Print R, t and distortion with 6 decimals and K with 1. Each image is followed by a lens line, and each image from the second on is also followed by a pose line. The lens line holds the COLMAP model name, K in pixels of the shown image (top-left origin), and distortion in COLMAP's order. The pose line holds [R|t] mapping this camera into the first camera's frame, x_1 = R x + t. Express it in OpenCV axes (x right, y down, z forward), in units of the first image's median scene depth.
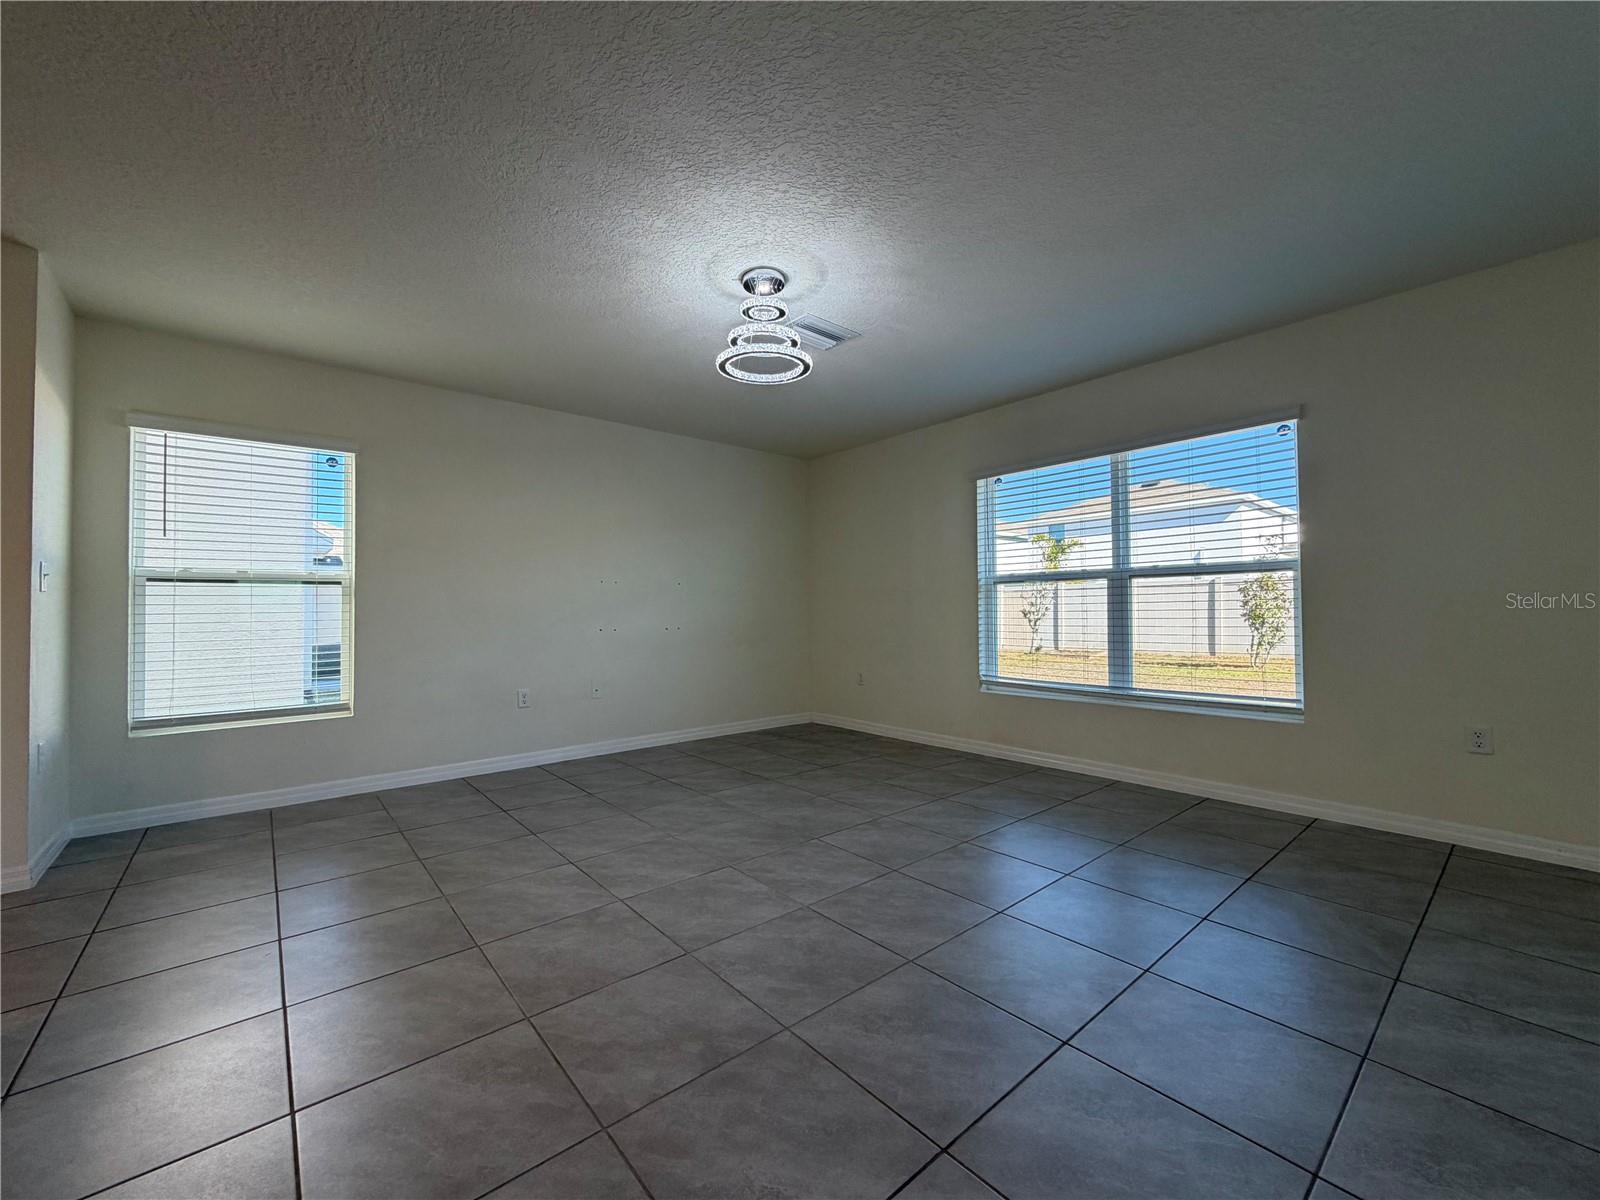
lens RADIAL K [[636.5, 0, 798.2], [0, 636.5, 600.7], [0, 0, 1]] dist [-0.001498, 0.000548]
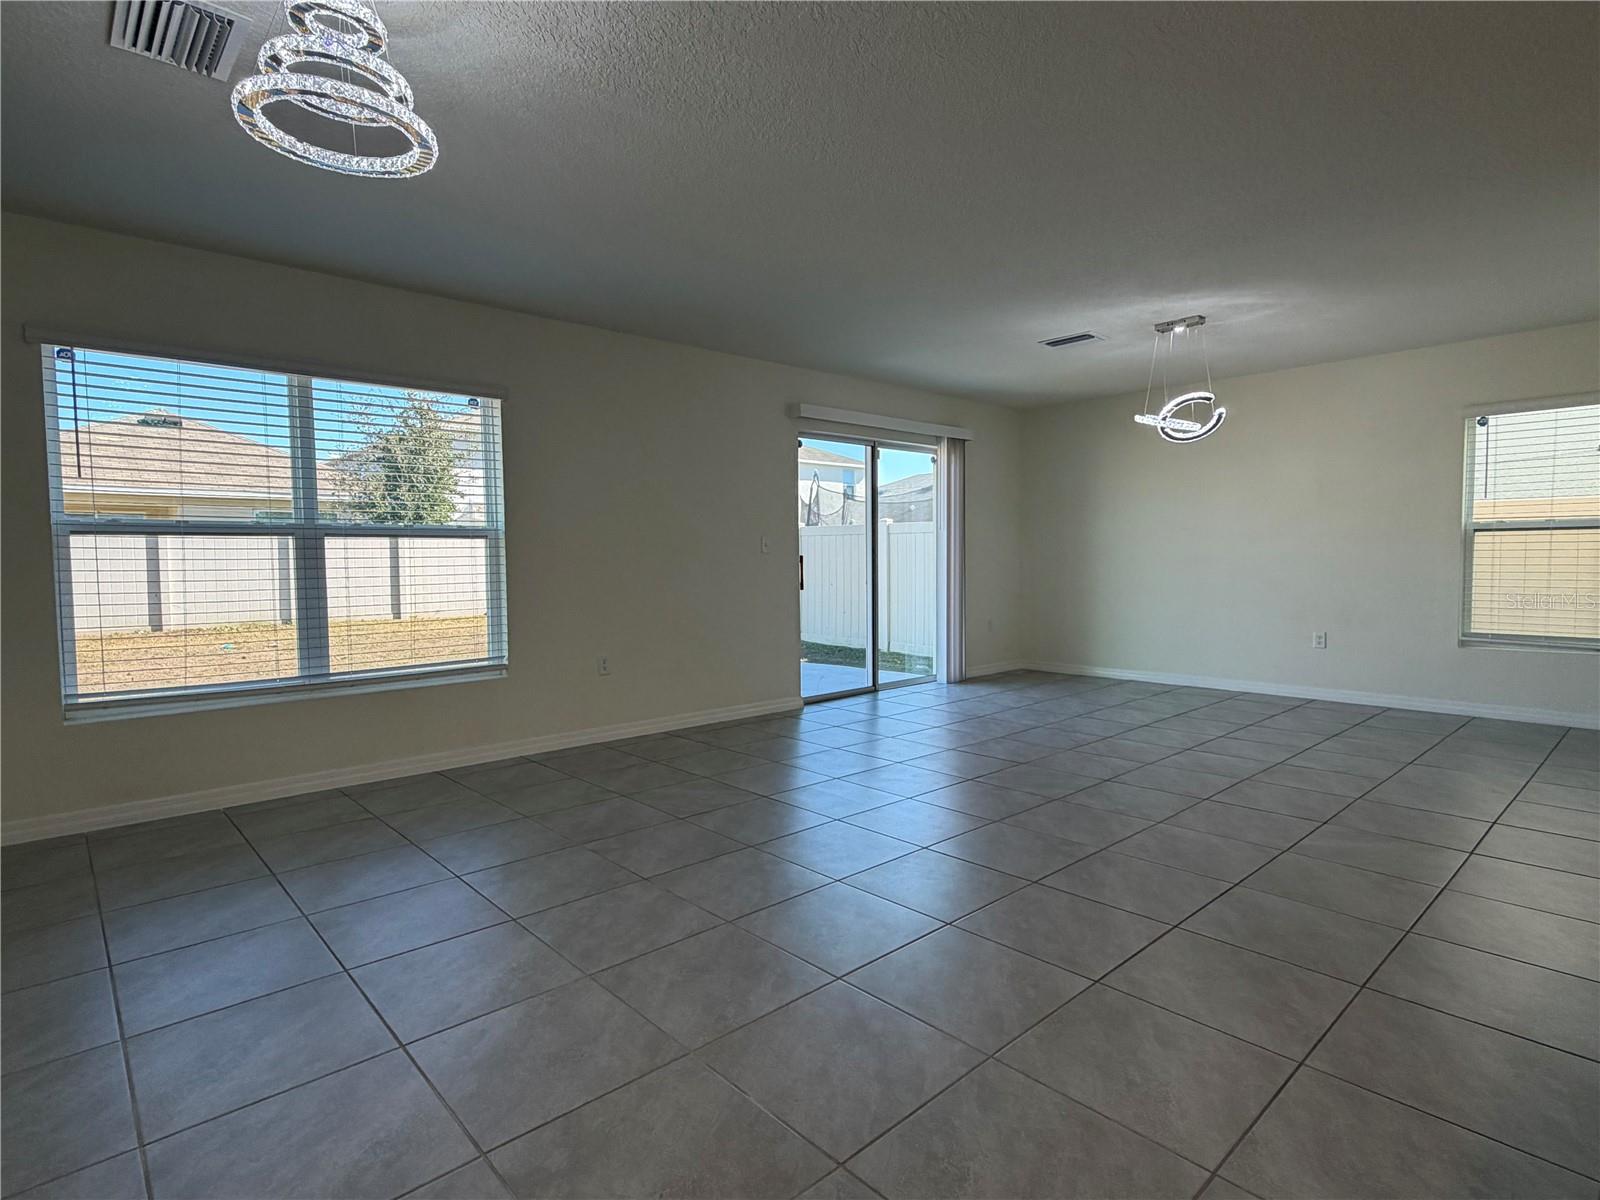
lens RADIAL K [[833.2, 0, 786.3], [0, 833.2, 596.3], [0, 0, 1]] dist [-0.003332, 0.001054]
pose [[-0.030251, -0.038535, 0.998799, -0.596961], [-0.010543, 0.999213, 0.038232, -0.008349], [-0.999487, -0.009374, -0.030633, 0.490809]]
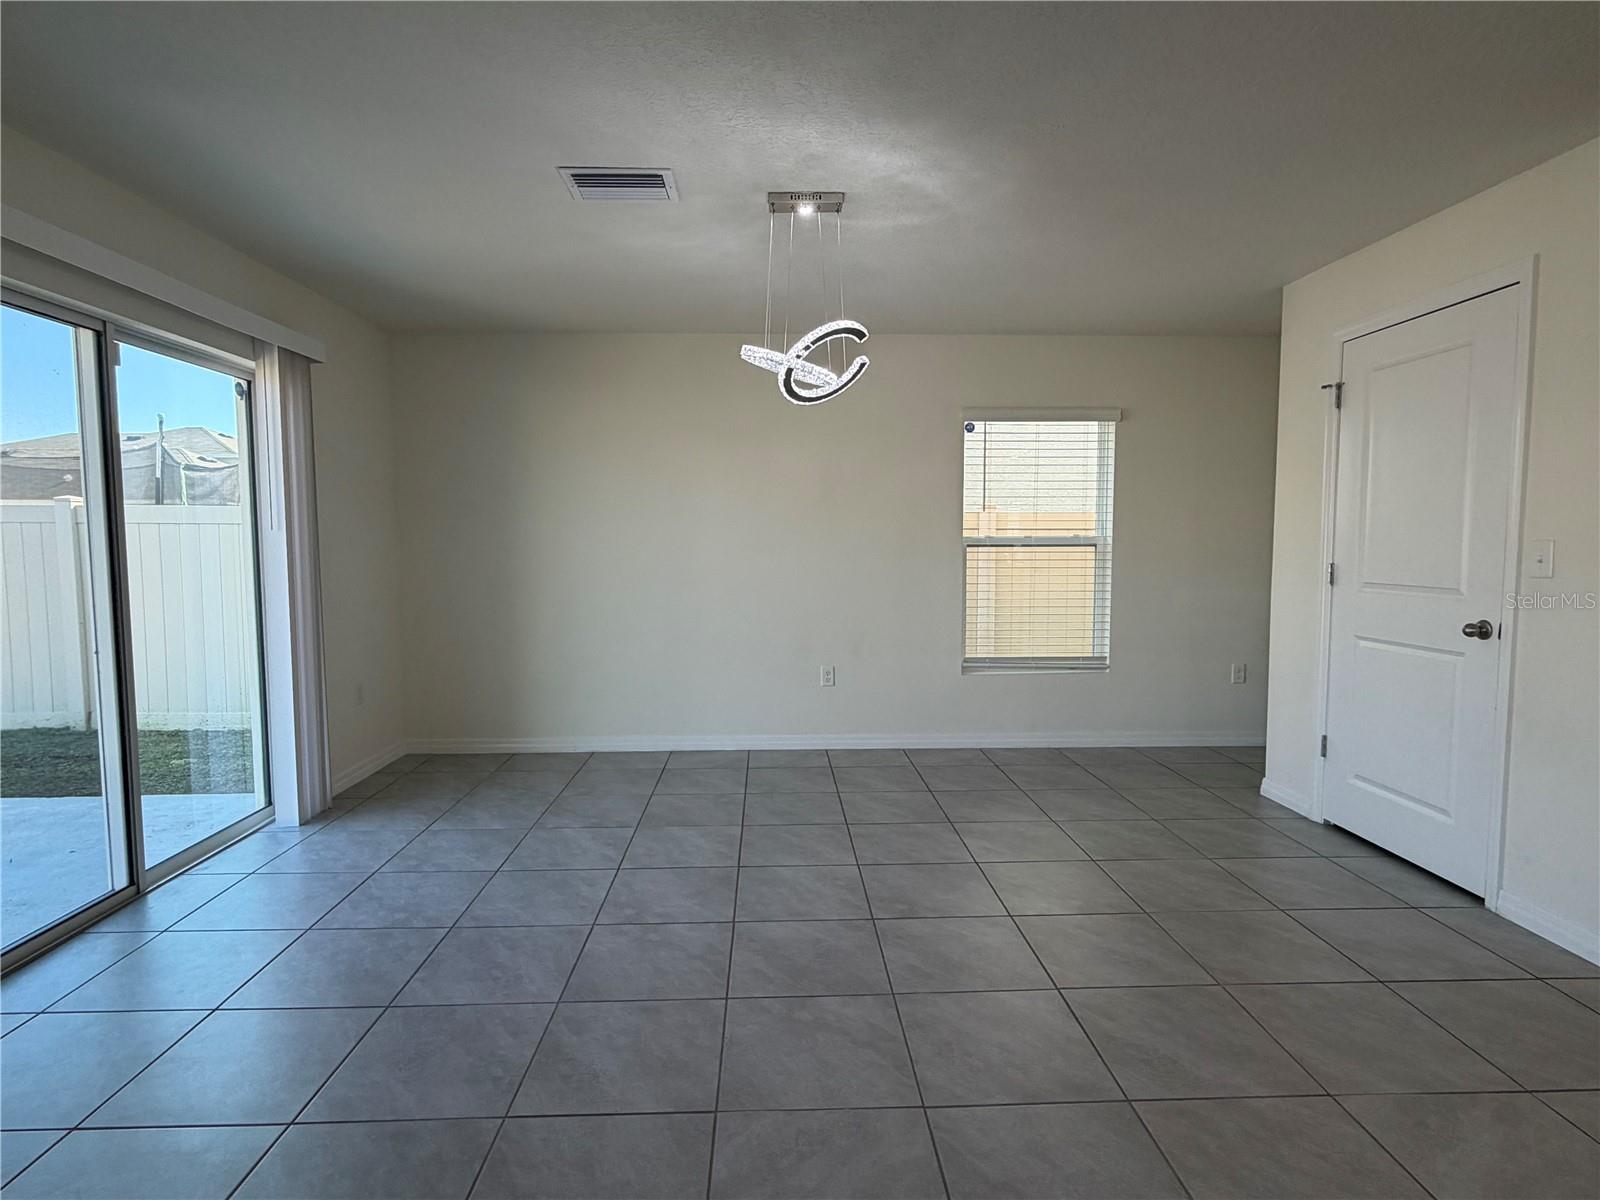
lens RADIAL K [[833.2, 0, 796.1], [0, 833.2, 599.4], [0, 0, 1]] dist [-0.003332, 0.001054]
pose [[-0.787454, -0.033754, 0.615449, 0.260847], [-0.004269, 0.998774, 0.049315, -0.061946], [-0.616359, 0.036206, -0.786633, 0.466717]]
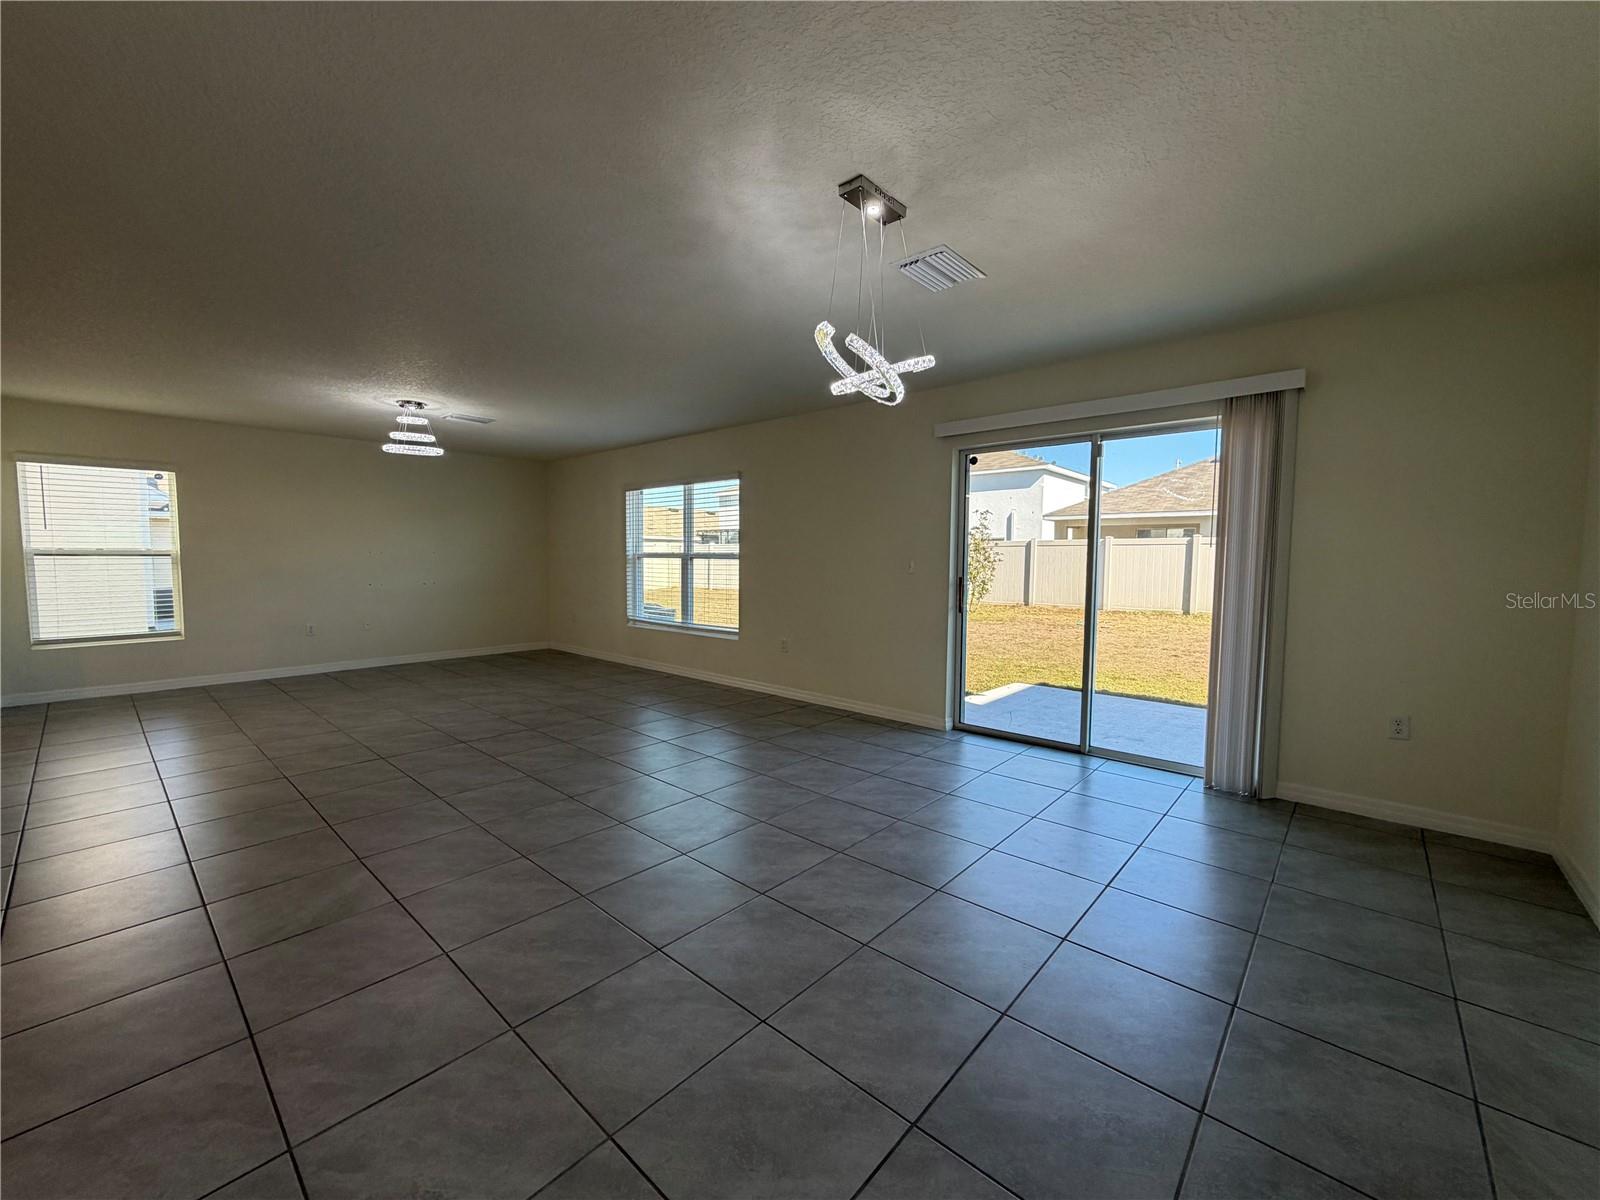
lens RADIAL K [[636.5, 0, 795.7], [0, 636.5, 597.6], [0, 0, 1]] dist [-0.001498, 0.000548]
pose [[0.989921, 0.006967, 0.141447, 0.609094], [-0.018827, 0.996398, 0.082684, -0.086184], [-0.140361, -0.084513, 0.986487, -0.800766]]
